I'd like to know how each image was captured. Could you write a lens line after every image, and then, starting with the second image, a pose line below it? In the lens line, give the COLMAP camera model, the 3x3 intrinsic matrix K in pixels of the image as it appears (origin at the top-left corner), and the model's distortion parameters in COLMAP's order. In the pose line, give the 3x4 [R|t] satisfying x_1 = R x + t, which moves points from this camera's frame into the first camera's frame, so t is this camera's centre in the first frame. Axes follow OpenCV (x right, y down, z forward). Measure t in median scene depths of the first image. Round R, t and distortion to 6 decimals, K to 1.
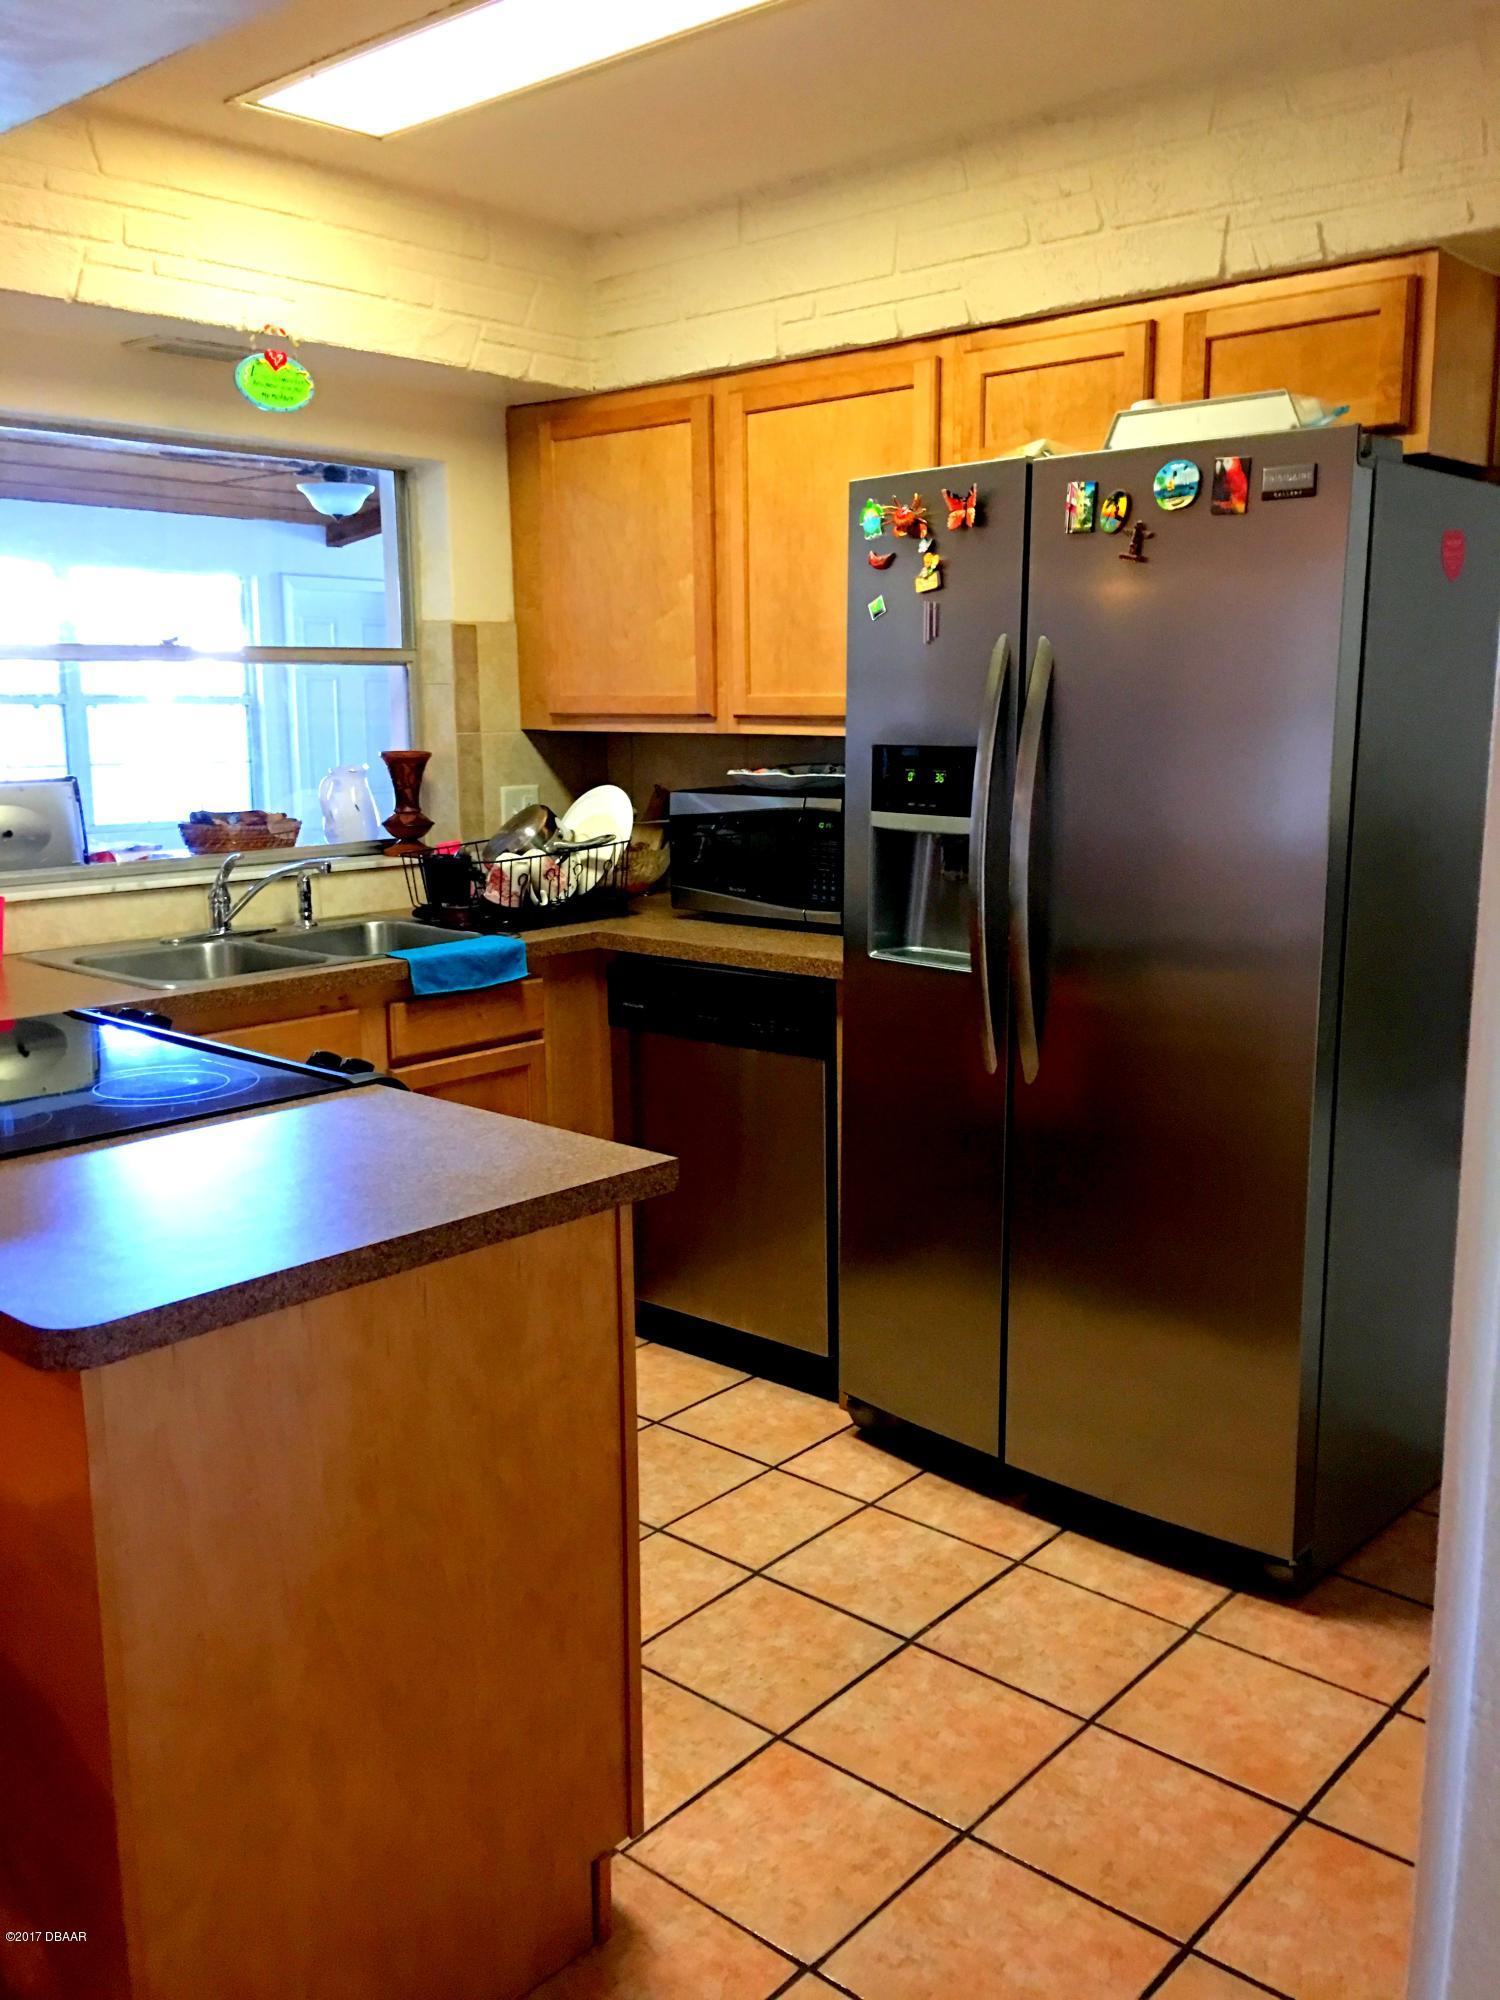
lens RADIAL K [[1693.8, 0, 750.8], [0, 1693.8, 994.6], [0, 0, 1]] dist [0.107130, -0.126052]
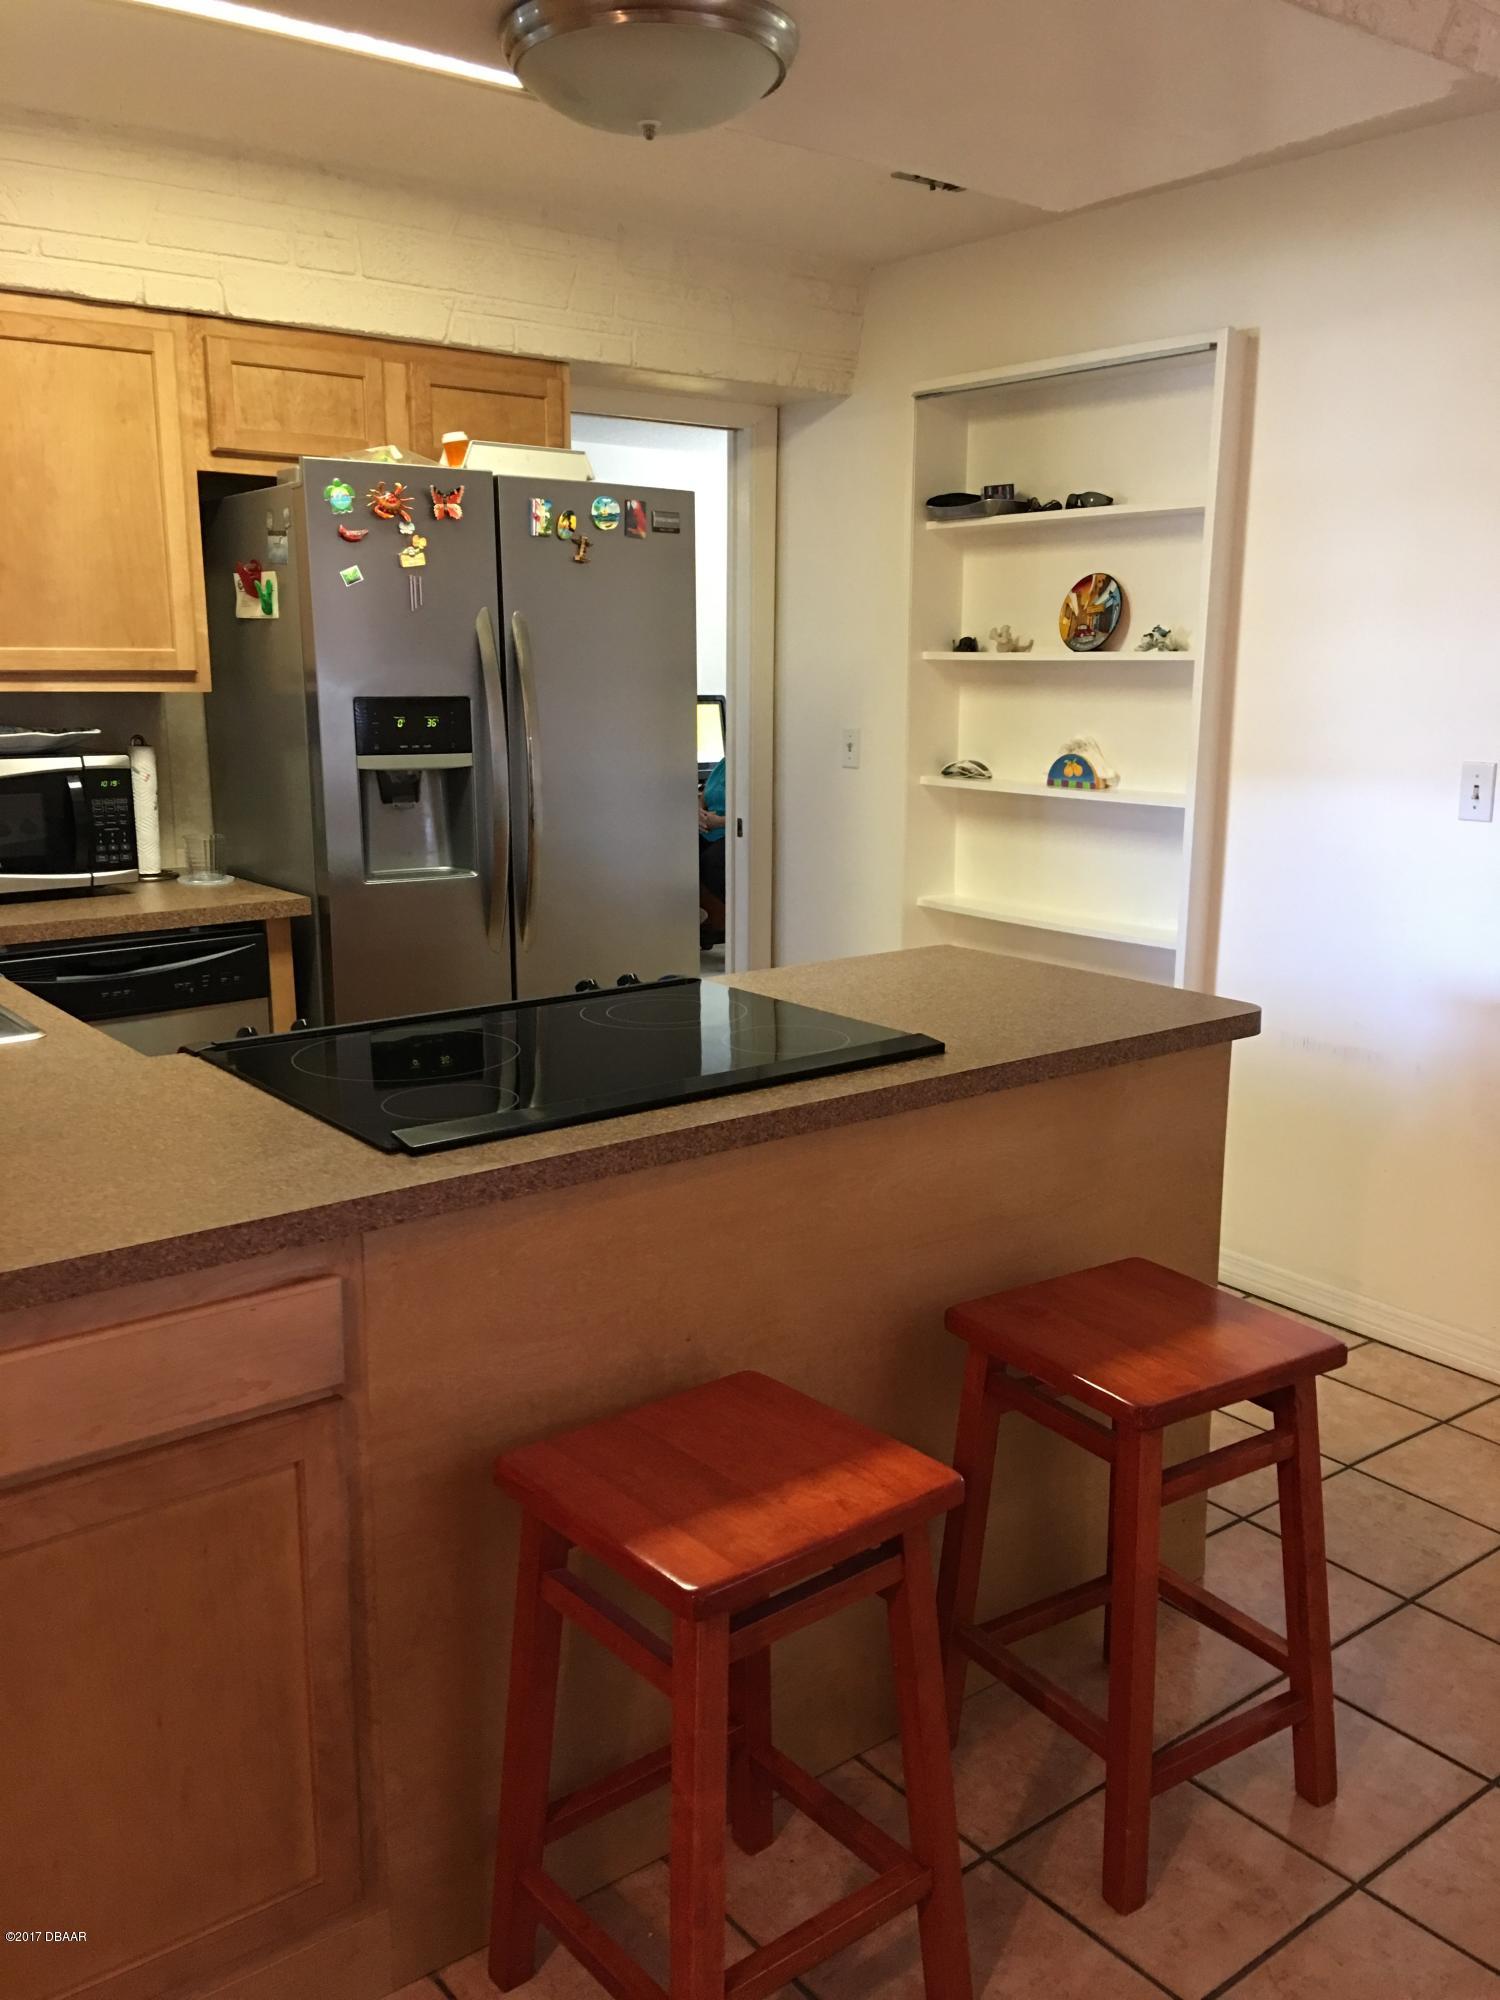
lens RADIAL K [[1693.8, 0, 752.8], [0, 1693.8, 1002.7], [0, 0, 1]] dist [0.107130, -0.126052]
pose [[0.172945, -0.193106, 0.965816, -1.079194], [0.164892, 0.972429, 0.164902, -0.097610], [-0.971031, 0.130736, 0.200018, 0.567807]]
